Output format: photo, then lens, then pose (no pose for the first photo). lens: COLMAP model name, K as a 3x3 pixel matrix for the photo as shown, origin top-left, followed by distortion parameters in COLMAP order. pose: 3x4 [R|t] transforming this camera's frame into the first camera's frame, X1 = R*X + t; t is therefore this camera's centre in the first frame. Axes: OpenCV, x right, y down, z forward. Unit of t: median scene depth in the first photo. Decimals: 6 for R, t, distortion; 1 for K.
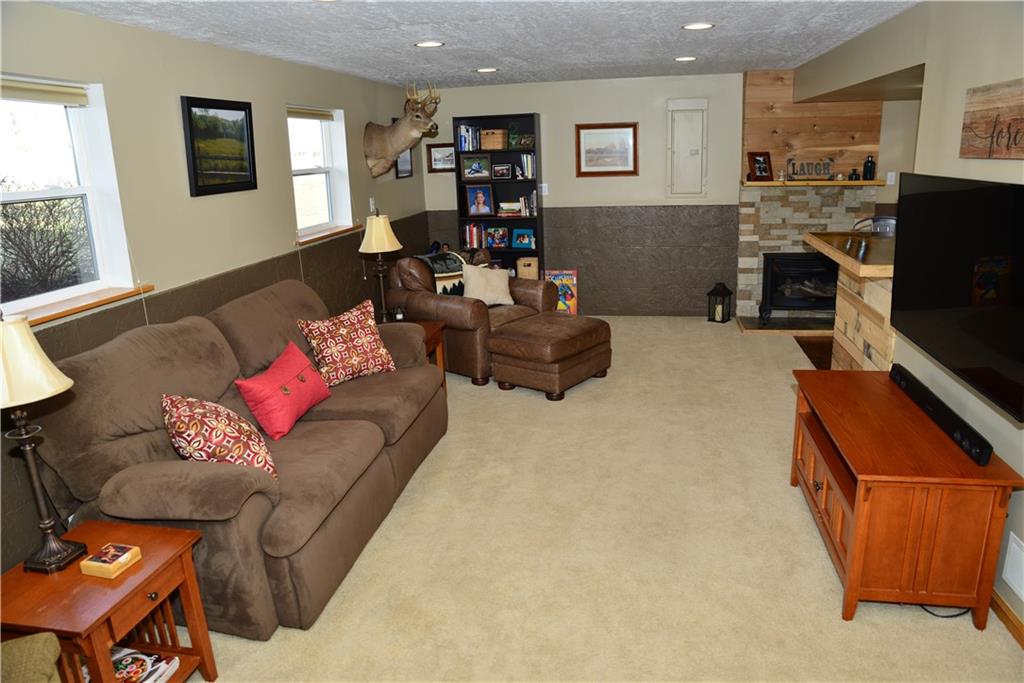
lens RADIAL K [[692.3, 0, 509.8], [0, 692.3, 345.8], [0, 0, 1]] dist [-0.139280, 0.099438]
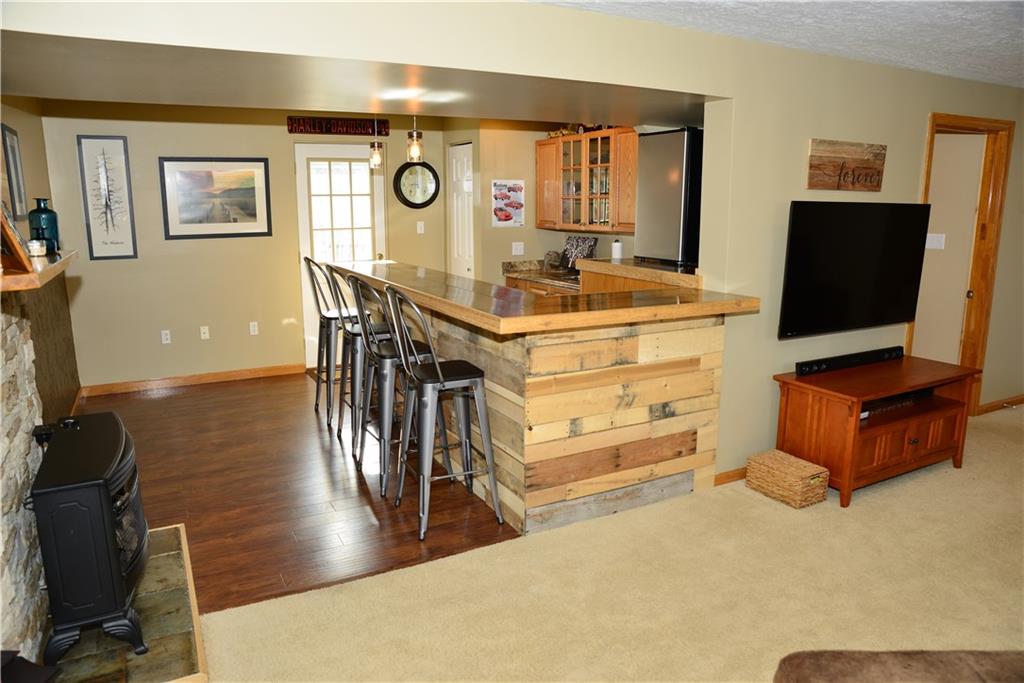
lens RADIAL K [[692.3, 0, 509.8], [0, 692.3, 345.8], [0, 0, 1]] dist [-0.139280, 0.099438]
pose [[-0.635757, -0.115419, 0.763211, 0.002081], [0.235274, 0.912732, 0.334015, -0.438726], [-0.735159, 0.391916, -0.553121, 1.719006]]
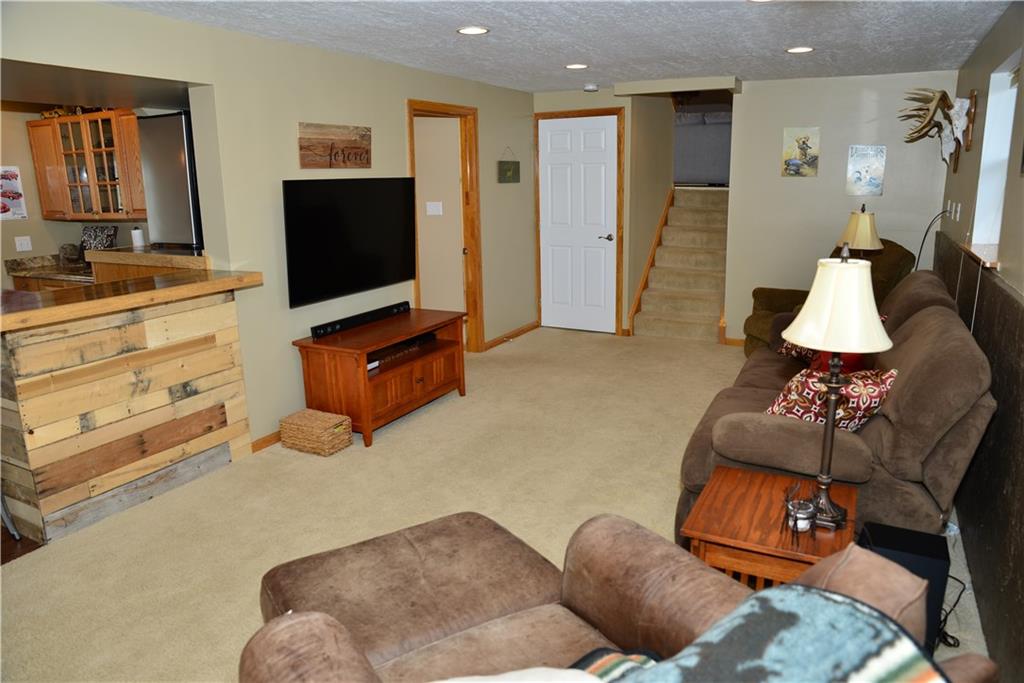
lens RADIAL K [[692.3, 0, 509.8], [0, 692.3, 345.8], [0, 0, 1]] dist [-0.139280, 0.099438]
pose [[-0.959103, -0.013426, 0.282738, -0.131760], [0.126700, 0.872857, 0.471240, -0.438670], [-0.253117, 0.487791, -0.835459, 1.725984]]
